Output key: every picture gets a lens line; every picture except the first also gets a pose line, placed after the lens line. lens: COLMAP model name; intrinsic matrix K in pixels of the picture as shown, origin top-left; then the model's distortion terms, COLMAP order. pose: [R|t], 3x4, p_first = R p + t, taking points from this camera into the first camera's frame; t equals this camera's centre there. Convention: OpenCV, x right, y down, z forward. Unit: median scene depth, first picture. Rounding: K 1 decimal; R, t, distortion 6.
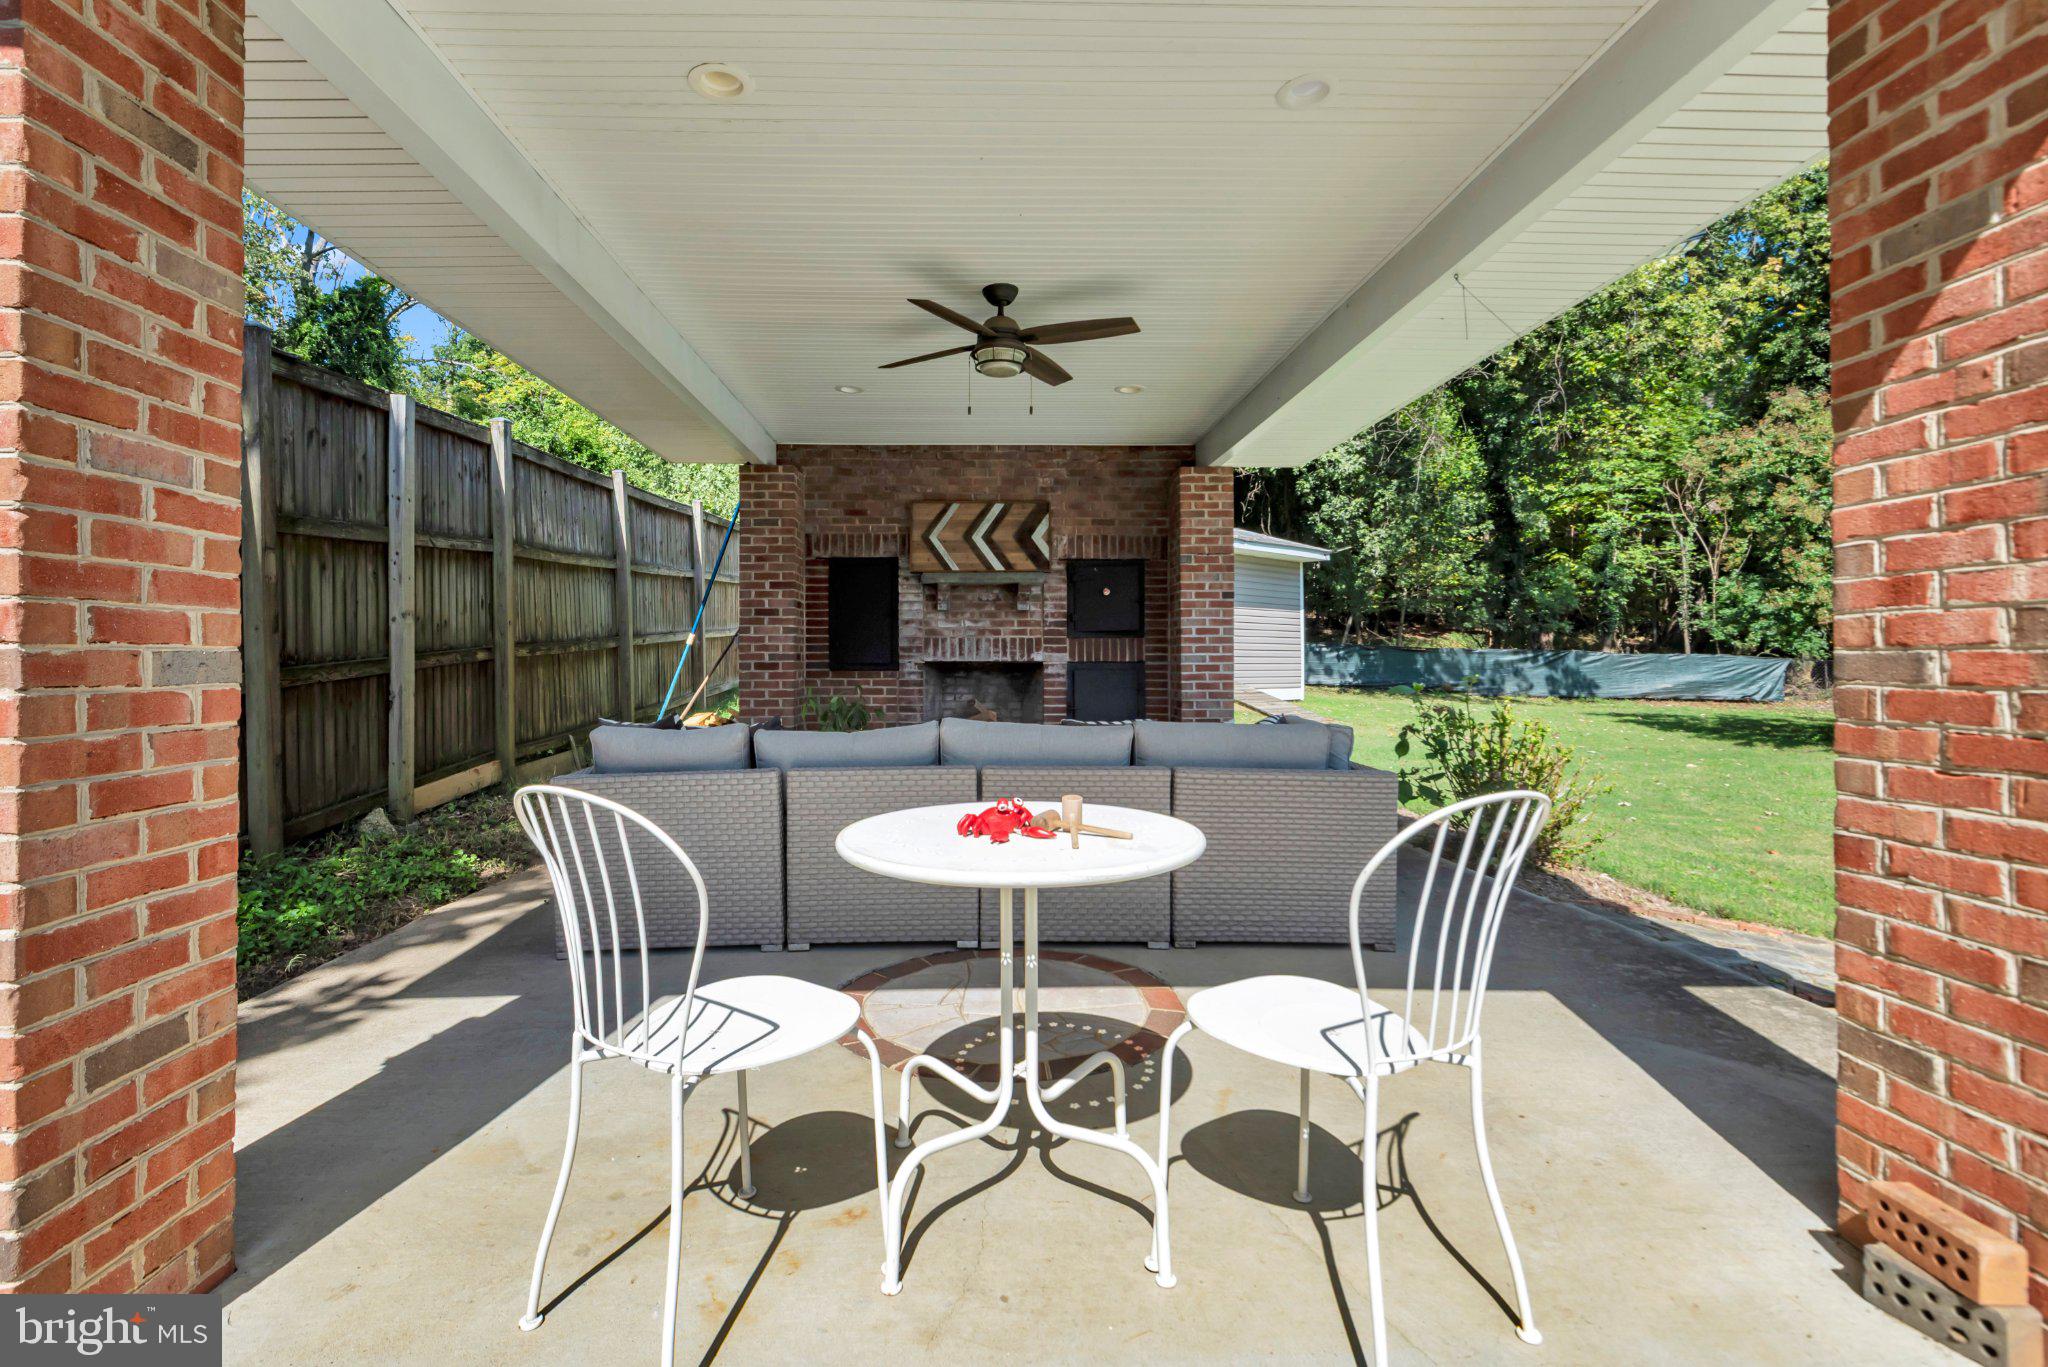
lens RADIAL K [[977.6, 0, 1012.5], [0, 977.6, 675.6], [0, 0, 1]] dist [0.008830, -0.002037]
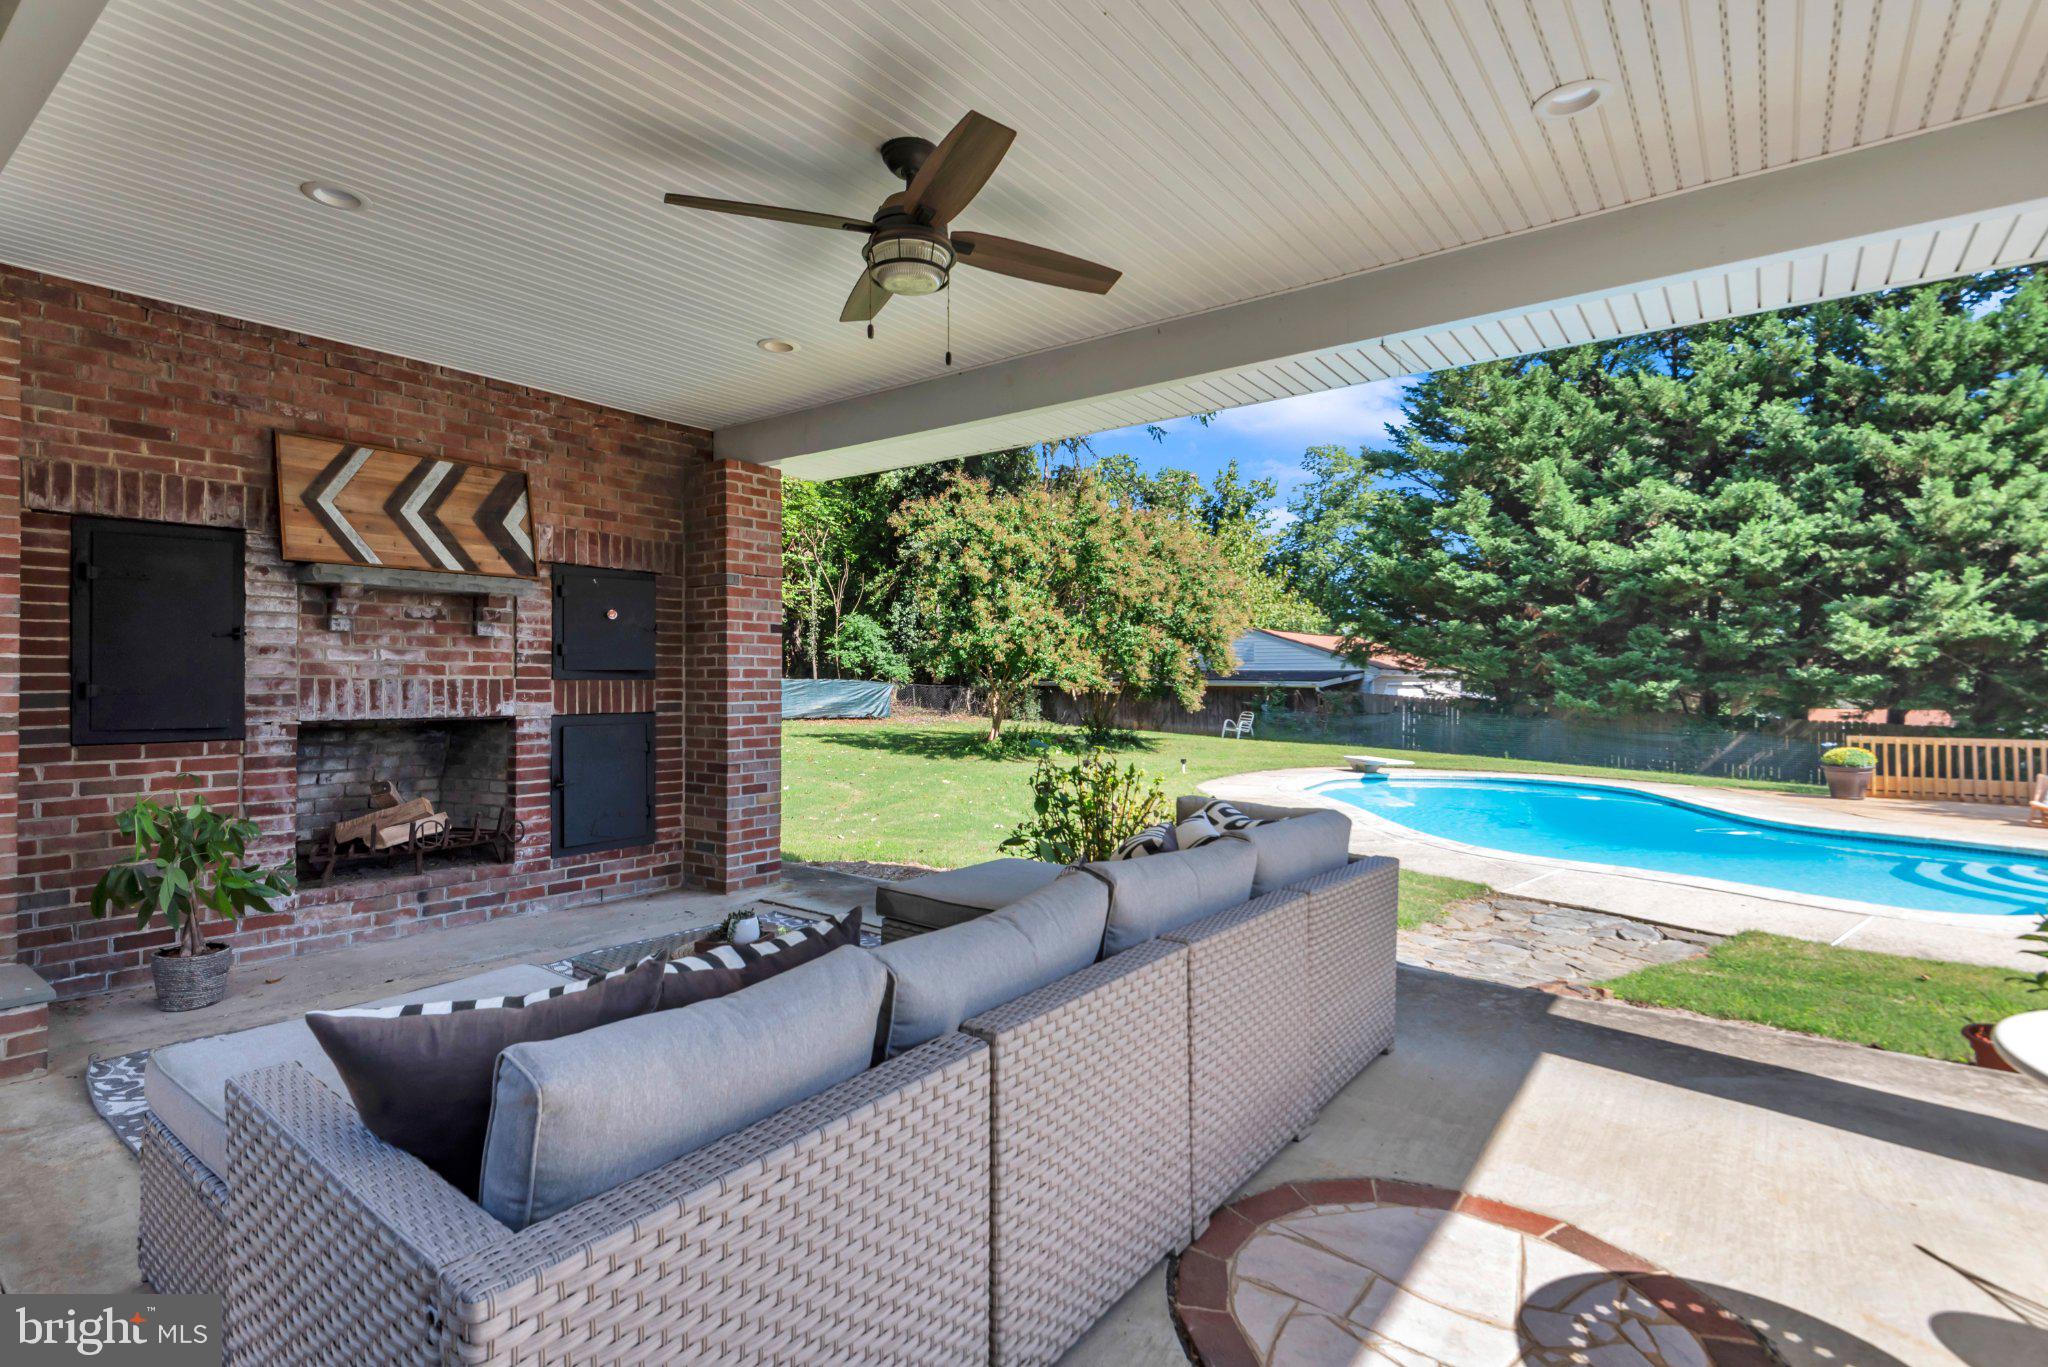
lens RADIAL K [[977.6, 0, 1027.9], [0, 977.6, 686.7], [0, 0, 1]] dist [0.008830, -0.002037]
pose [[0.627083, -0.001363, 0.778951, -0.265449], [0.006007, 0.999977, -0.003085, -0.029861], [-0.778929, 0.006614, 0.627077, 0.325303]]
